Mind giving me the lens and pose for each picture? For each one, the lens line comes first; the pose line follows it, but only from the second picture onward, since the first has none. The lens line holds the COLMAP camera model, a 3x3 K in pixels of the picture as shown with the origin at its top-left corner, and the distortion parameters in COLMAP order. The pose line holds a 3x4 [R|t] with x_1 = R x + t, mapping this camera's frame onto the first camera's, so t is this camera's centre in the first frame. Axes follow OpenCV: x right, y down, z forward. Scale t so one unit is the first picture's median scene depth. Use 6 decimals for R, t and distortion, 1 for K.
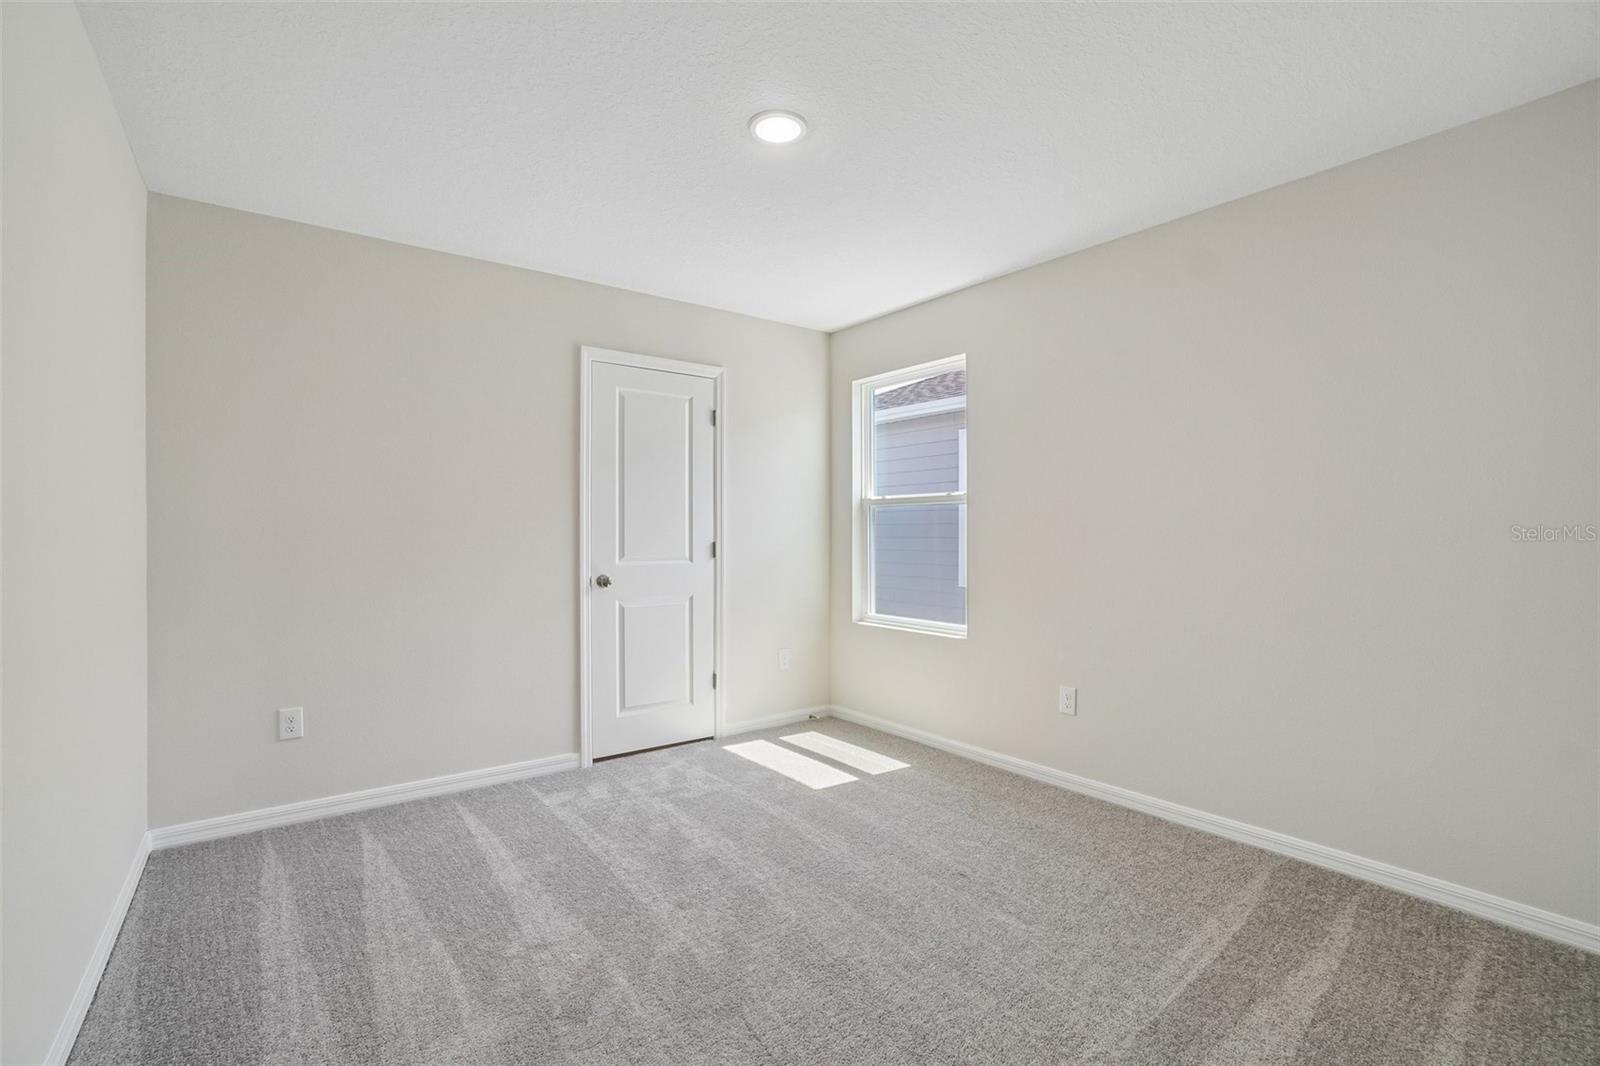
lens RADIAL K [[709.8, 0, 800.0], [0, 709.8, 533.0], [0, 0, 1]] dist [-0.060916, 0.021655]
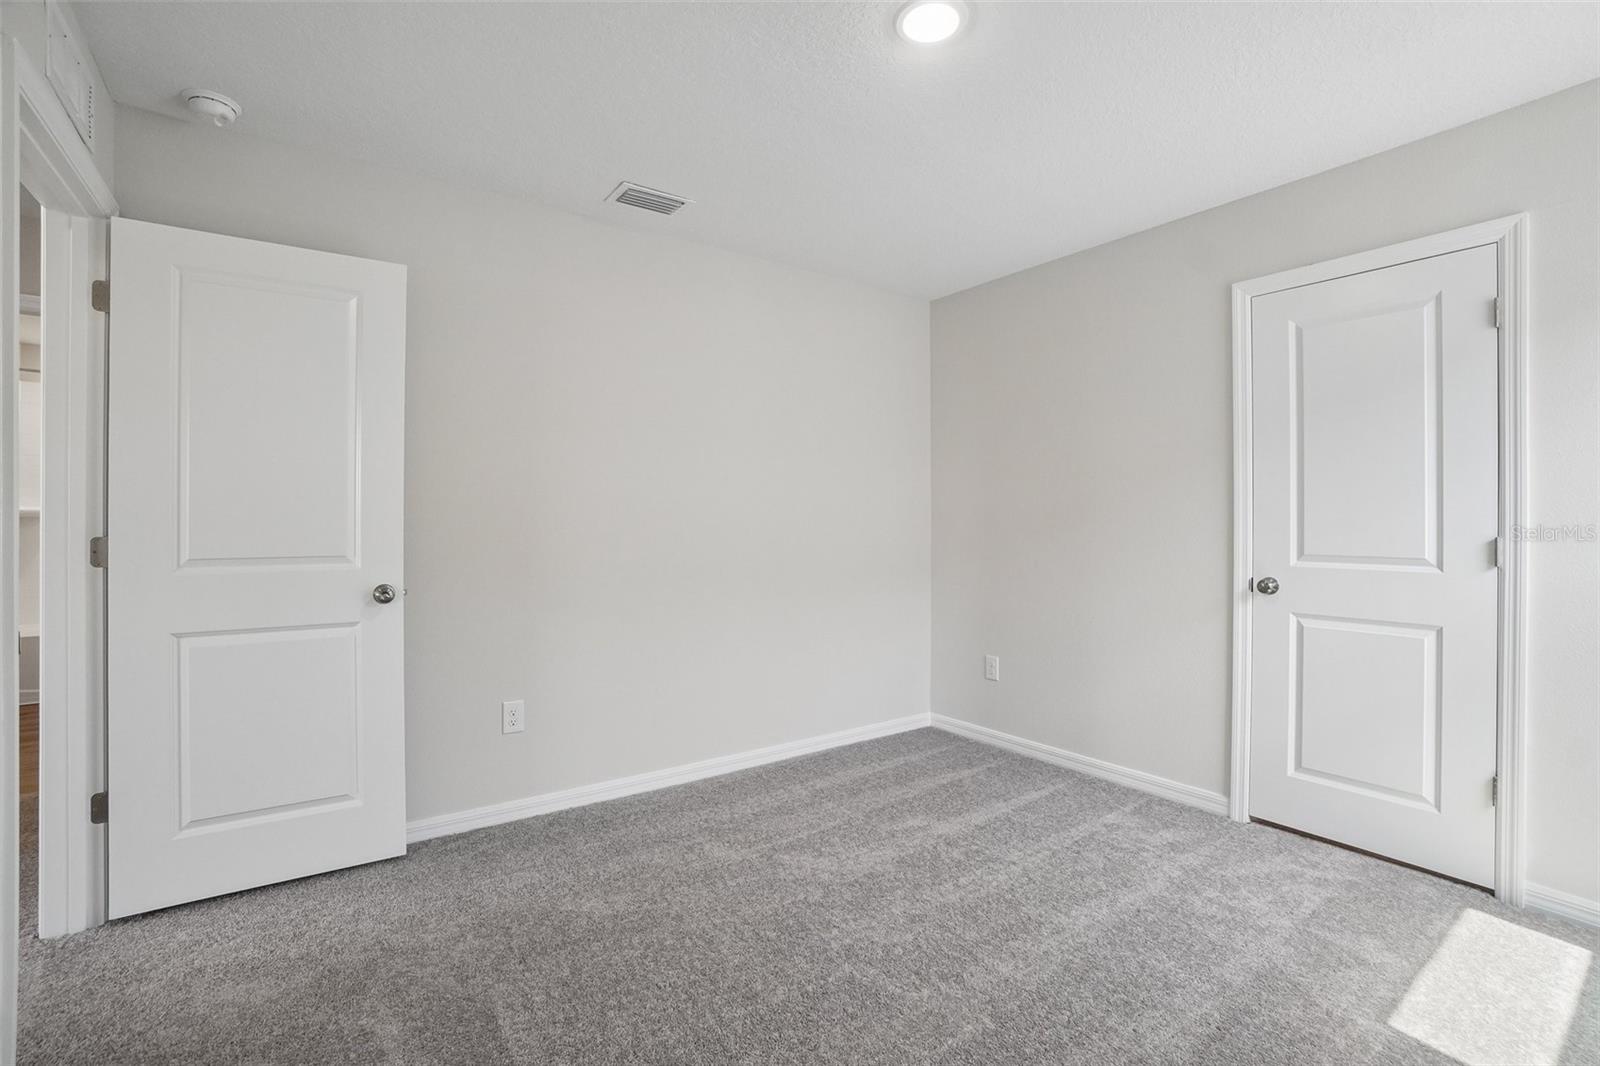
lens RADIAL K [[712.9, 0, 804.2], [0, 712.9, 518.1], [0, 0, 1]] dist [-0.066400, 0.025172]
pose [[-0.021366, -0.003757, -0.999765, 0.685807], [-0.000374, 0.999993, -0.003750, -0.001107], [0.999772, 0.000294, -0.021367, 0.765809]]
